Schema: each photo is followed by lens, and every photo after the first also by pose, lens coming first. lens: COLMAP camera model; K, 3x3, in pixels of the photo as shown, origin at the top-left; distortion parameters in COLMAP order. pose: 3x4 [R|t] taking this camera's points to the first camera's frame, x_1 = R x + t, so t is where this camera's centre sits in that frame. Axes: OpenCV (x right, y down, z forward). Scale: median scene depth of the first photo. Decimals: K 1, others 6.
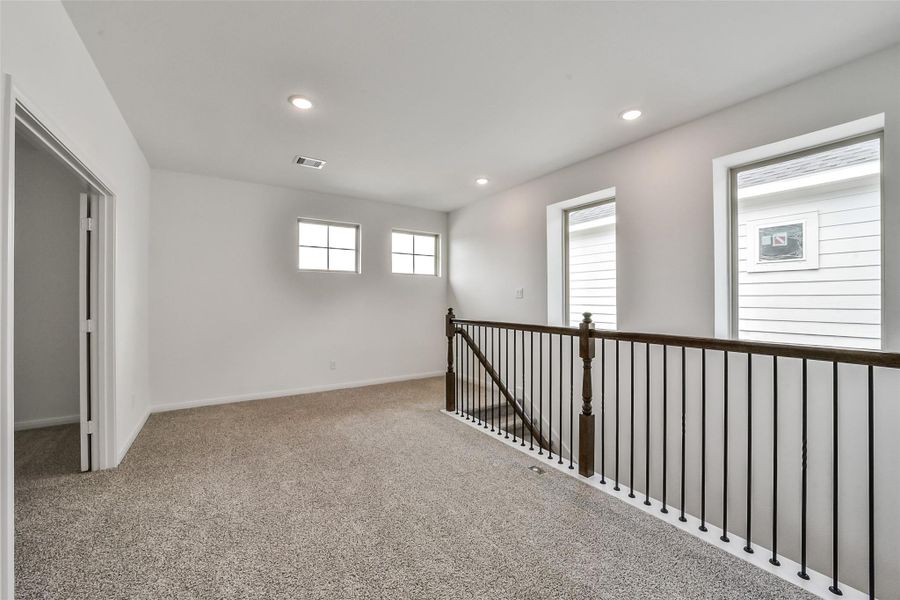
lens RADIAL K [[354.3, 0, 452.6], [0, 354.3, 301.6], [0, 0, 1]] dist [-0.035567, 0.009455]
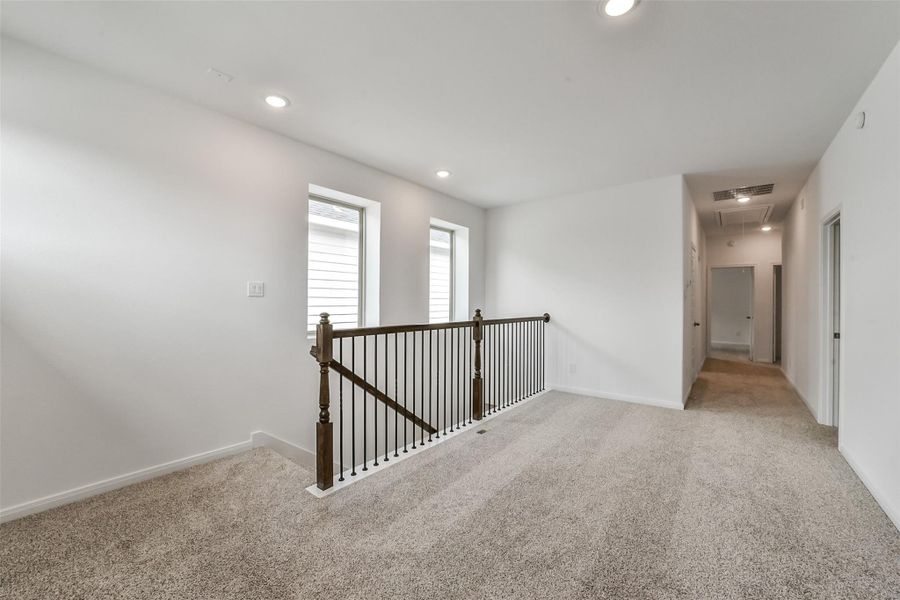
lens RADIAL K [[362.5, 0, 450.8], [0, 362.5, 294.9], [0, 0, 1]] dist [-0.021139, 0.000456]
pose [[-0.305449, 0.013824, 0.952108, -0.762778], [-0.002487, 0.999880, -0.015315, -0.004355], [-0.952205, -0.007046, -0.305378, 1.157978]]
